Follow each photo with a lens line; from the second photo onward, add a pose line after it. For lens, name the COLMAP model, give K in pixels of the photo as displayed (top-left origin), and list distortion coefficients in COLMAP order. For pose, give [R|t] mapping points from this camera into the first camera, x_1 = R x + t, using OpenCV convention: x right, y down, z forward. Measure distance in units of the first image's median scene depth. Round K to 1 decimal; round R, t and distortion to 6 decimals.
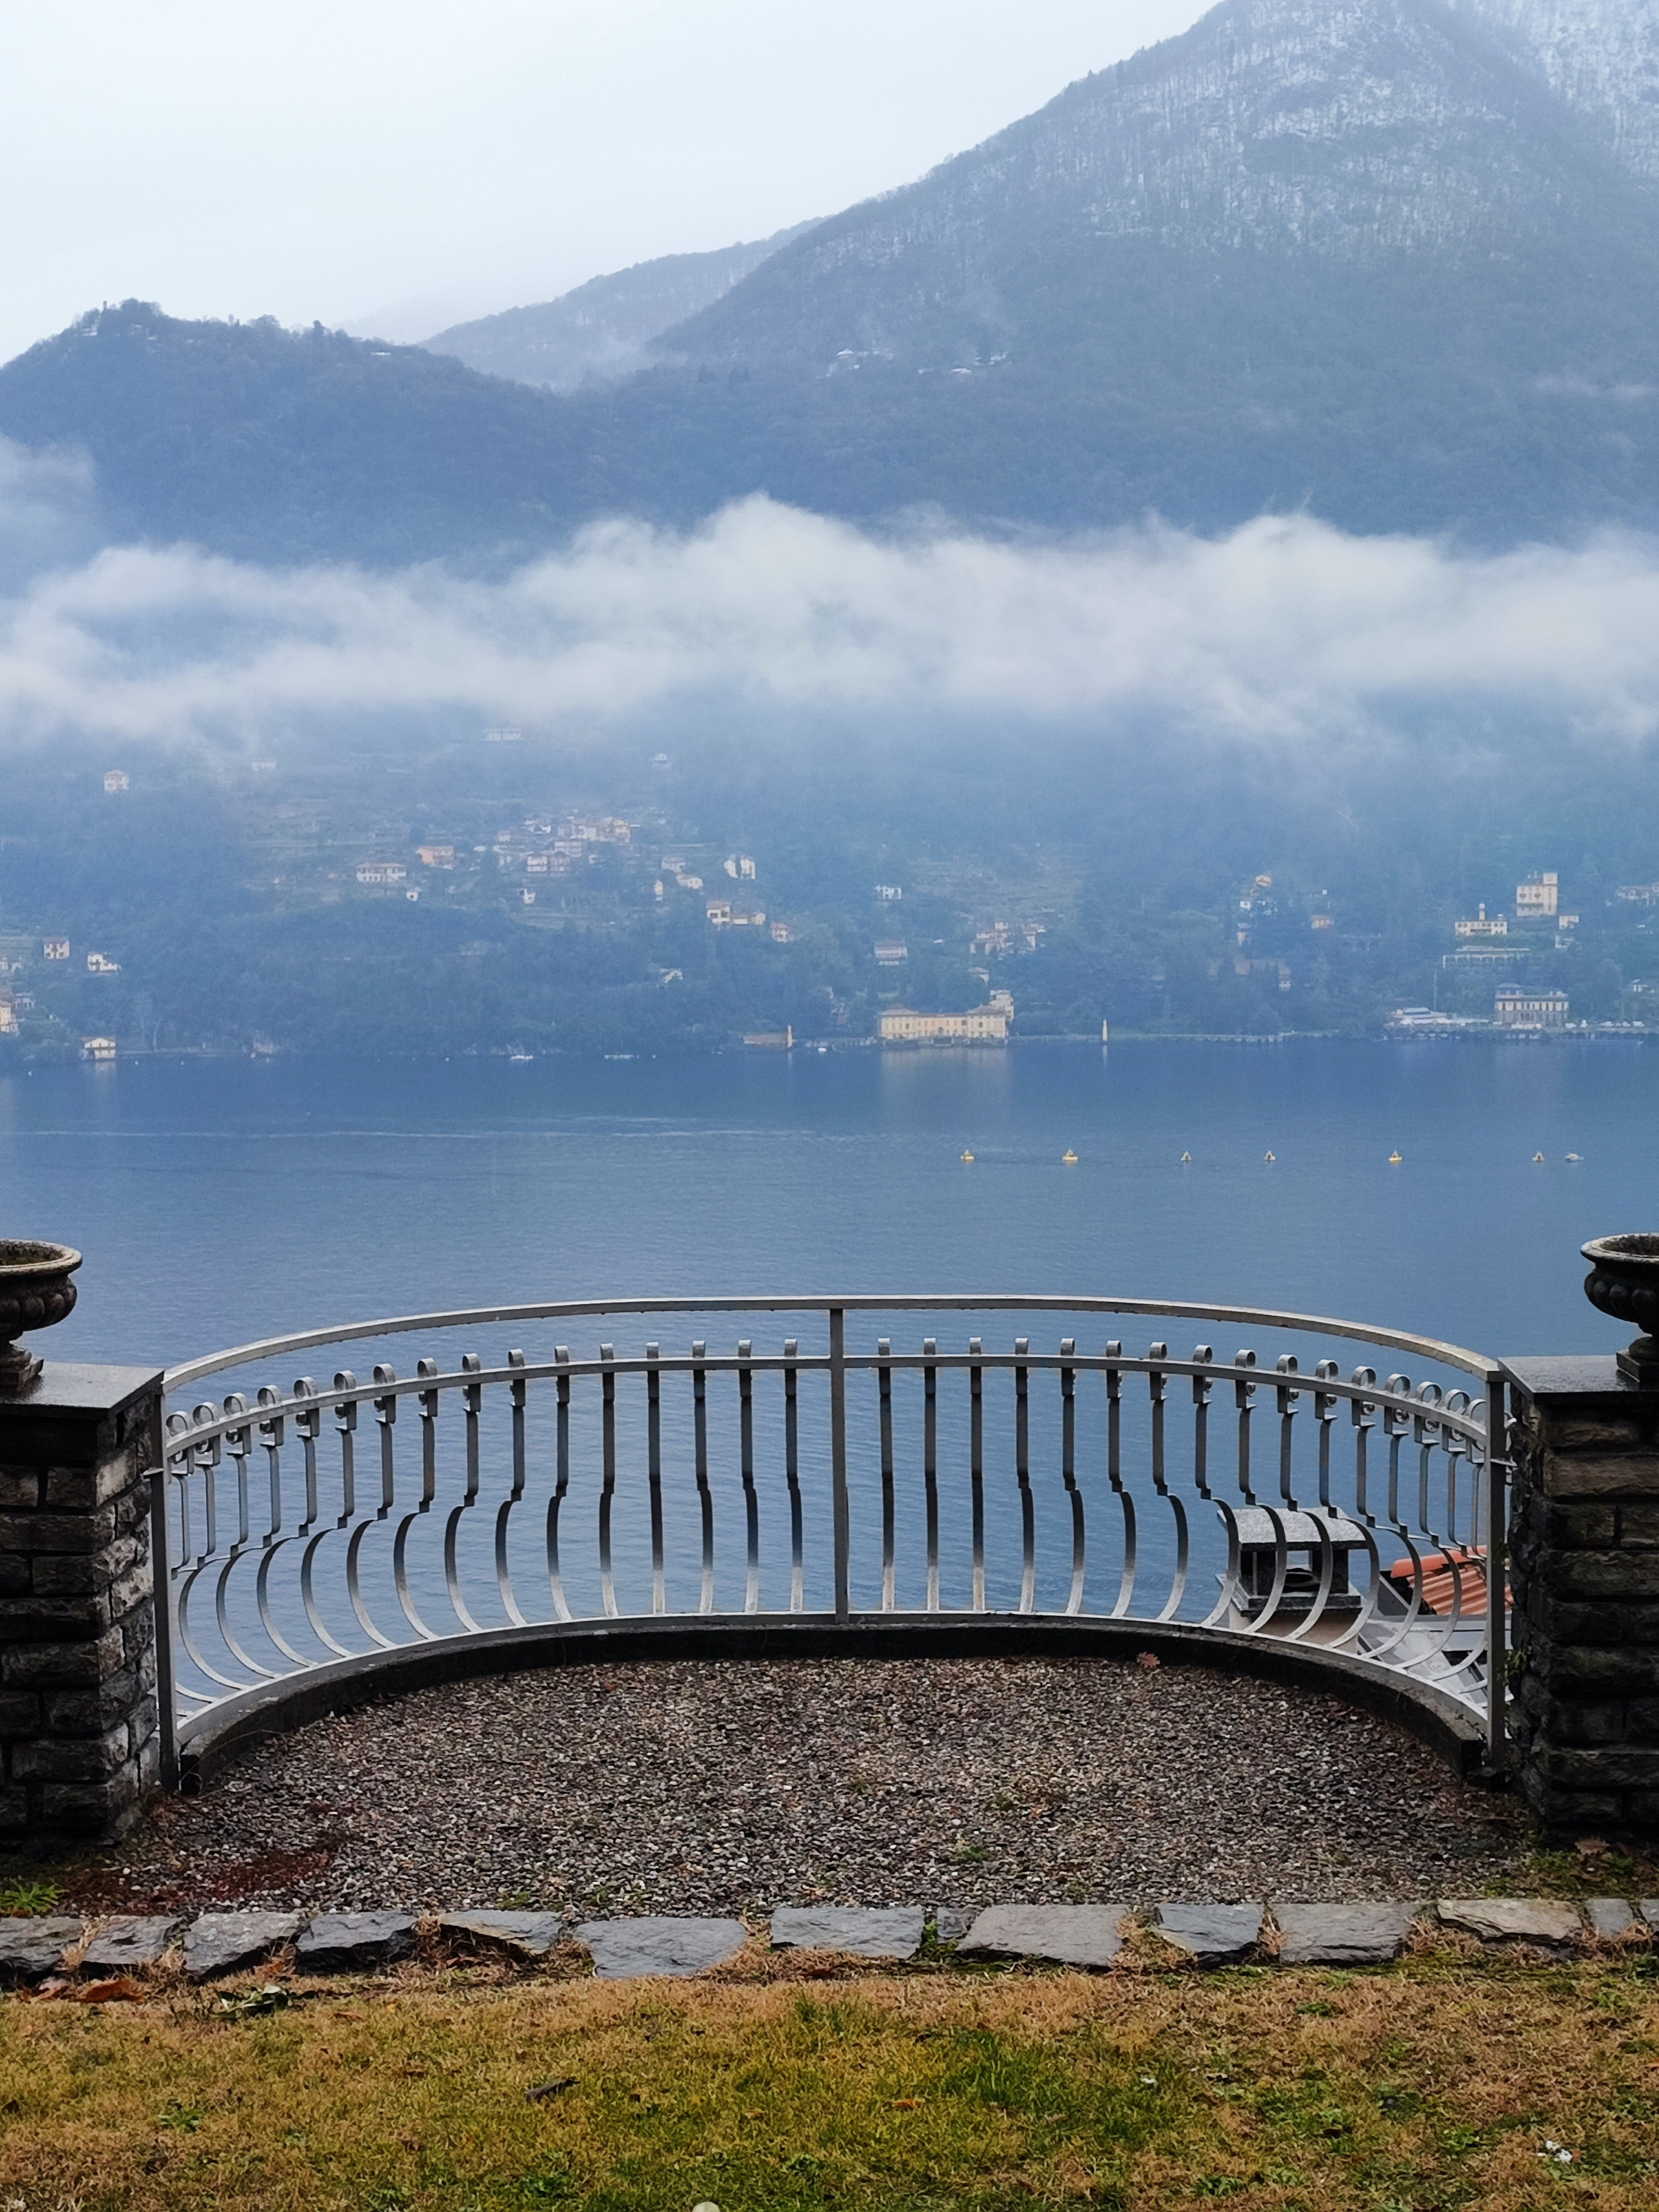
lens RADIAL K [[3147.5, 0, 828.1], [0, 3147.5, 1089.2], [0, 0, 1]] dist [0.207198, -0.792563]
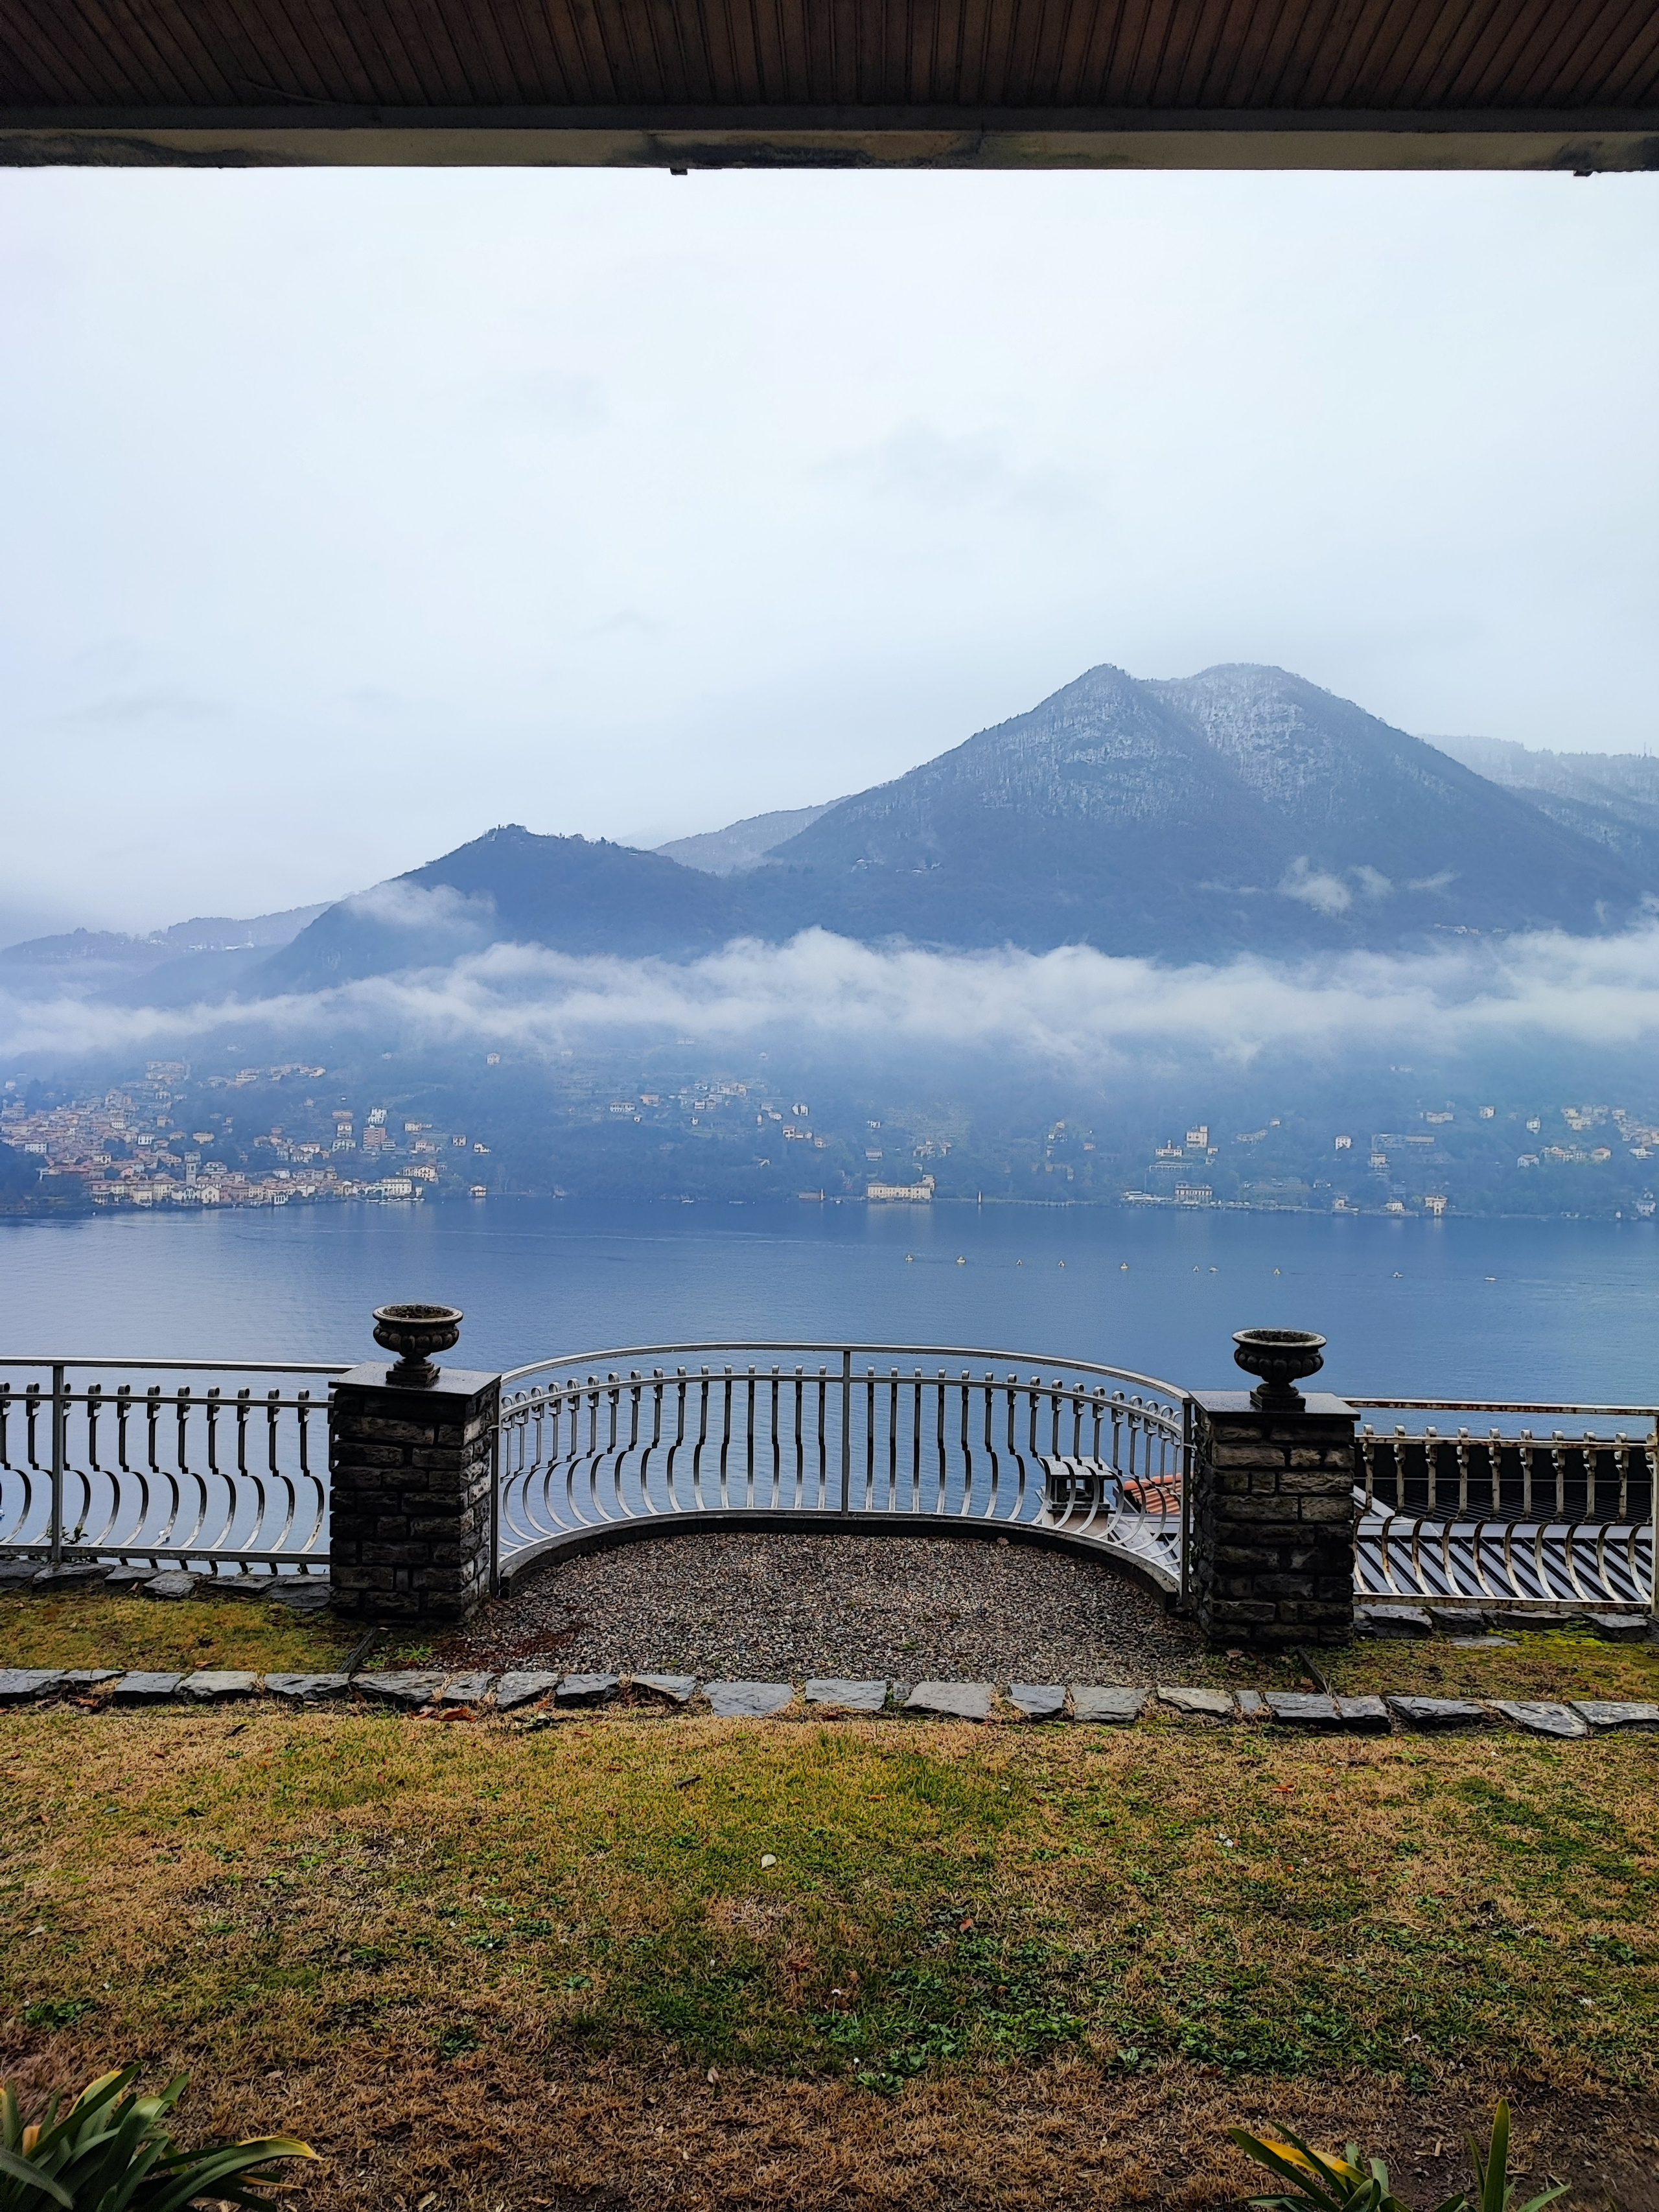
lens RADIAL K [[1574.9, 0, 829.5], [0, 1574.9, 1106.0], [0, 0, 1]] dist [0.091641, -0.089531]
pose [[0.999460, 0.031569, -0.009090, -0.004461], [-0.032148, 0.996828, -0.072800, -0.011094], [0.006763, 0.073053, 0.997305, 0.019825]]
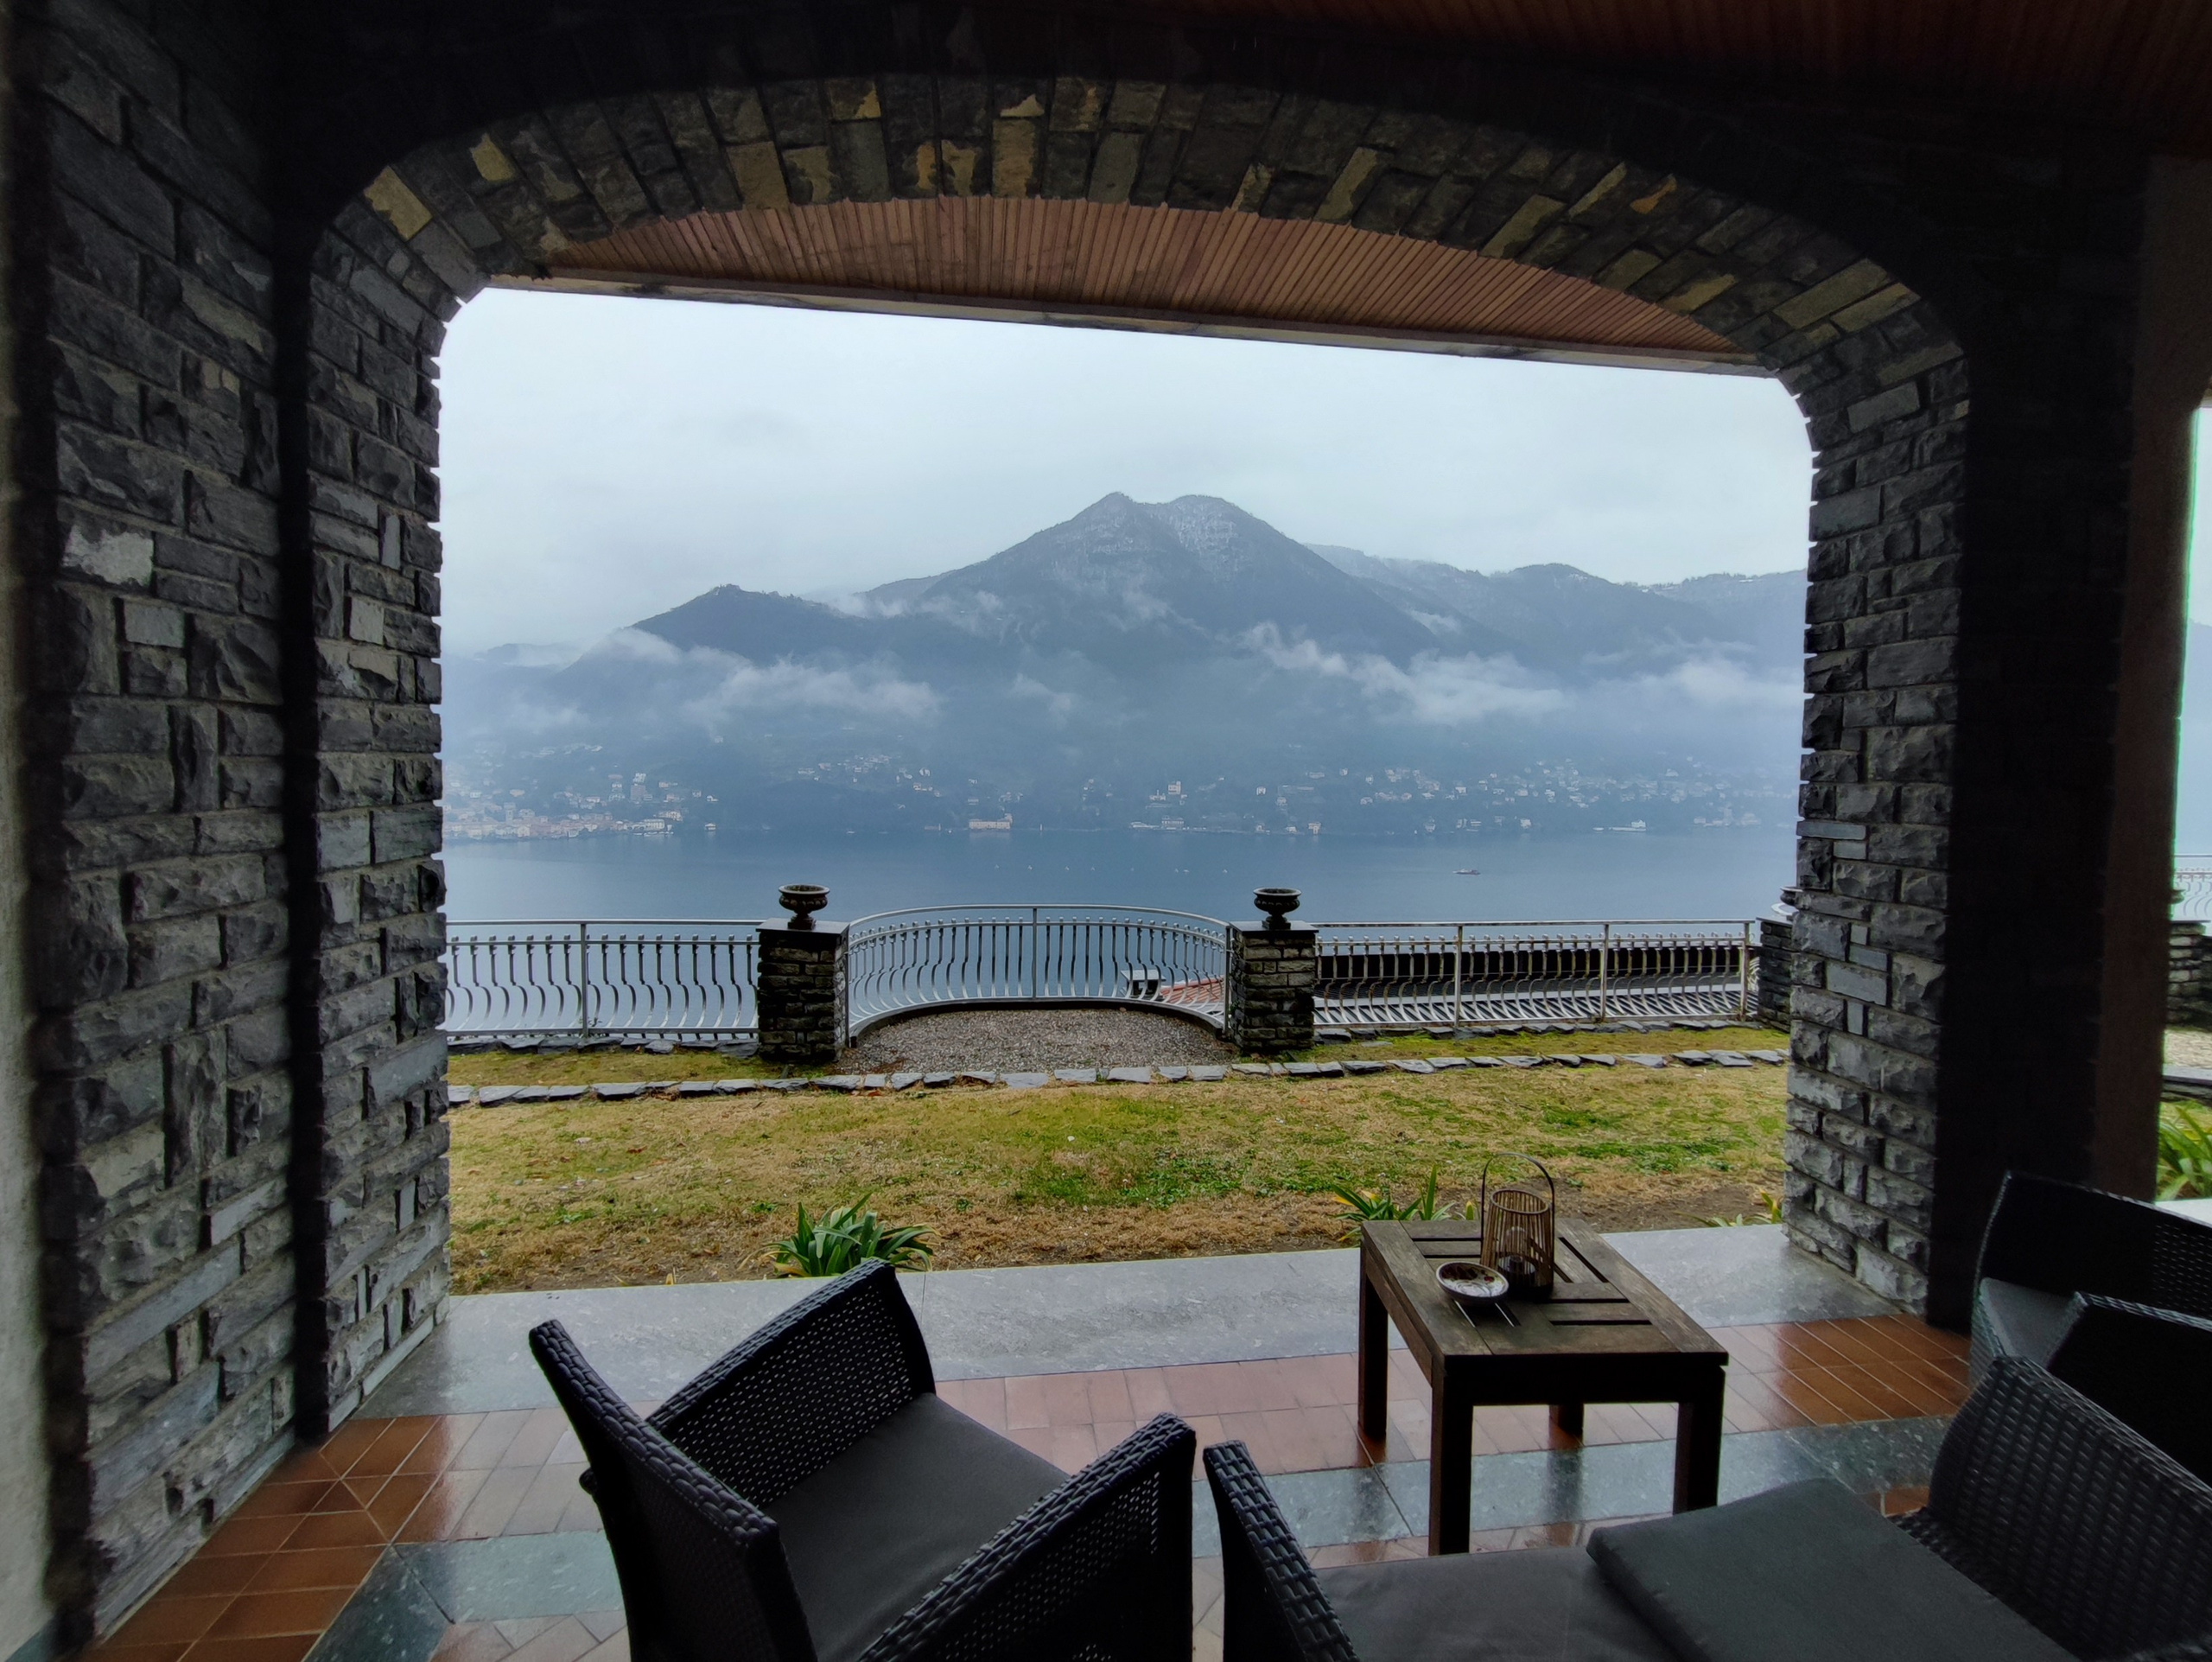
lens RADIAL K [[1008.8, 0, 1092.3], [0, 1008.8, 799.1], [0, 0, 1]] dist [-0.001633, 0.000895]
pose [[0.989800, 0.023670, 0.140485, -0.104920], [-0.017198, 0.998742, -0.047104, 0.001493], [-0.141423, 0.044208, 0.988962, -0.118271]]
